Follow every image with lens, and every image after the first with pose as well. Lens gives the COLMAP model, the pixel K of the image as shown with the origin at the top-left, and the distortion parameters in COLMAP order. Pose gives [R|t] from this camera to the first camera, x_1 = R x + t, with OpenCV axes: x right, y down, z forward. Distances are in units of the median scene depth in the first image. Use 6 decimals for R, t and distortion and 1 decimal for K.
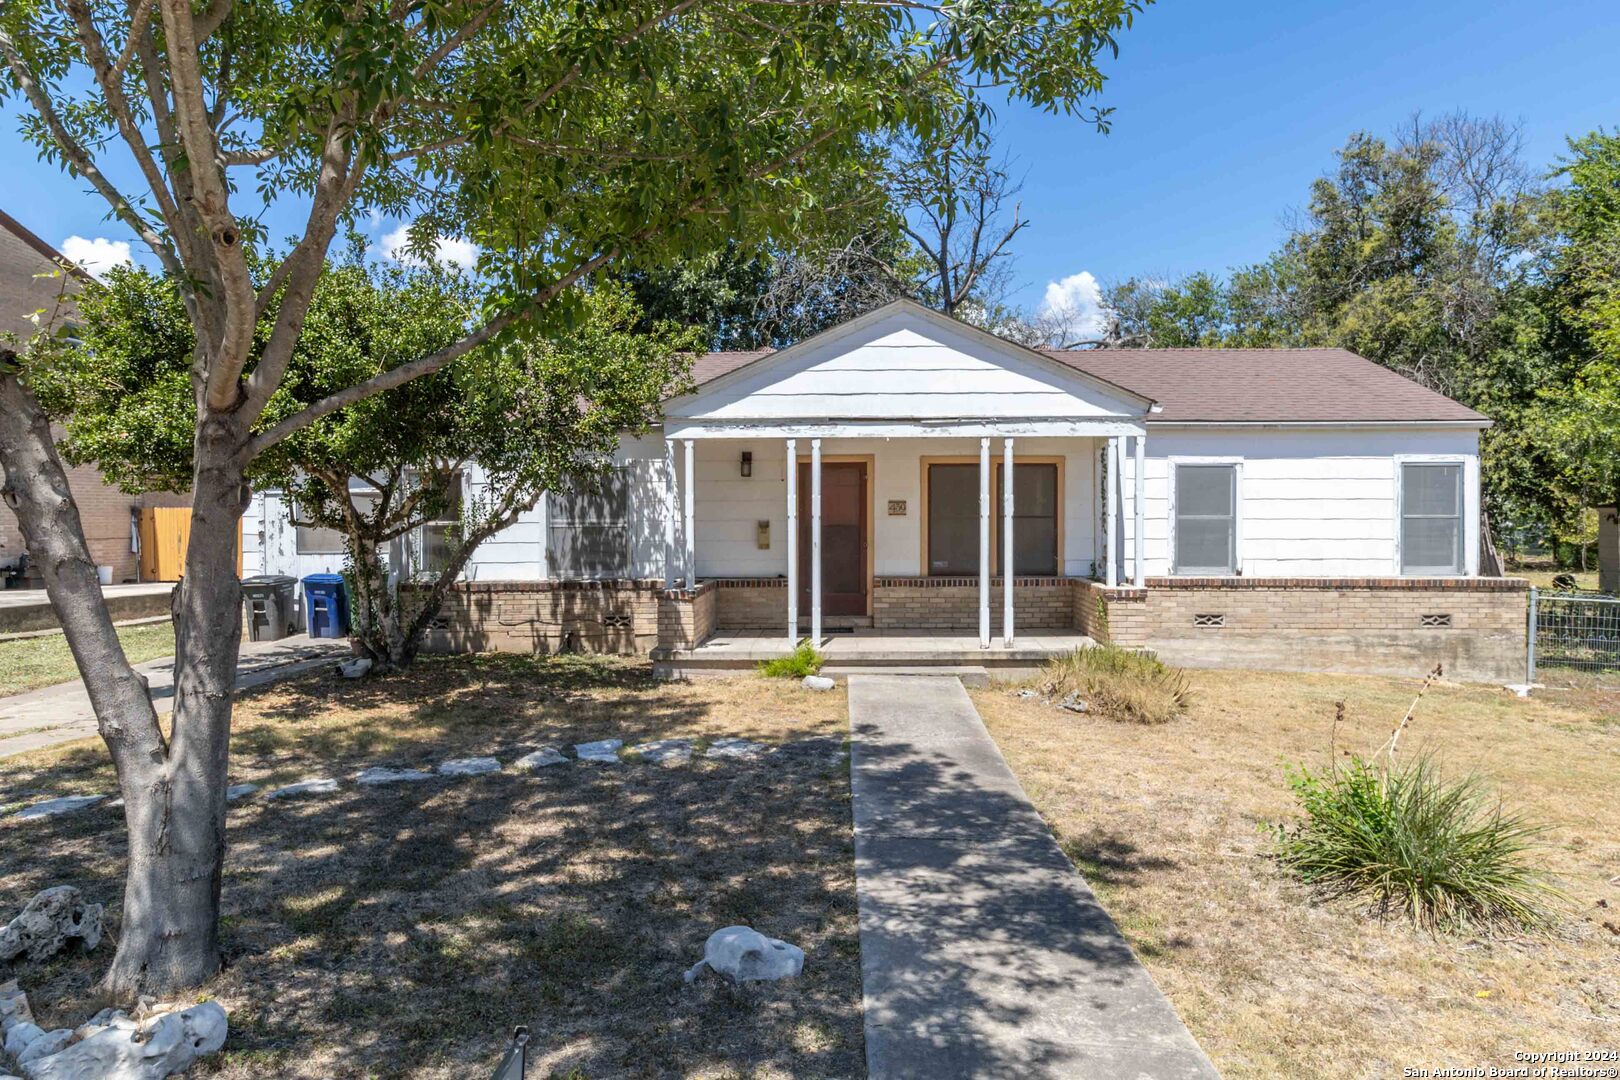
lens RADIAL K [[585.1, 0, 809.0], [0, 585.1, 543.8], [0, 0, 1]] dist [0.000088, 0.000019]
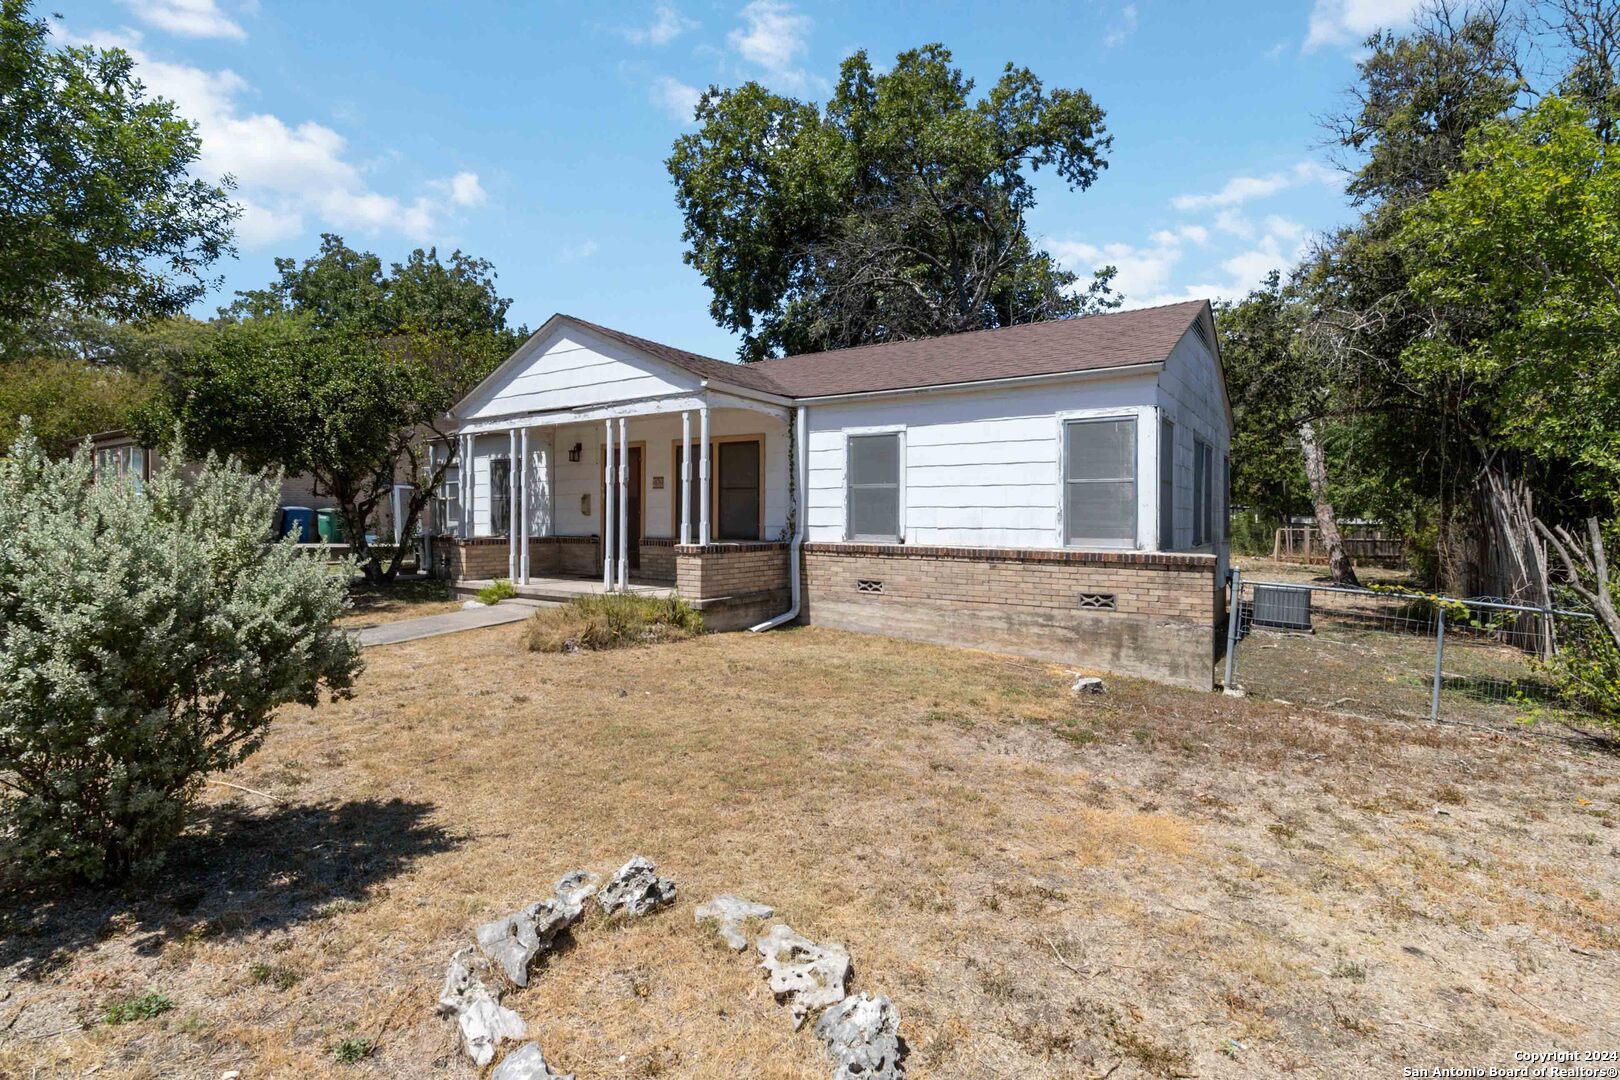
lens RADIAL K [[465.4, 0, 810.5], [0, 465.4, 526.6], [0, 0, 1]] dist [0.002278, -0.000077]
pose [[0.938708, 0.018018, -0.344243, 0.898135], [-0.019378, 0.999812, -0.000510, 0.029819], [0.344169, 0.007150, 0.938881, 0.208337]]
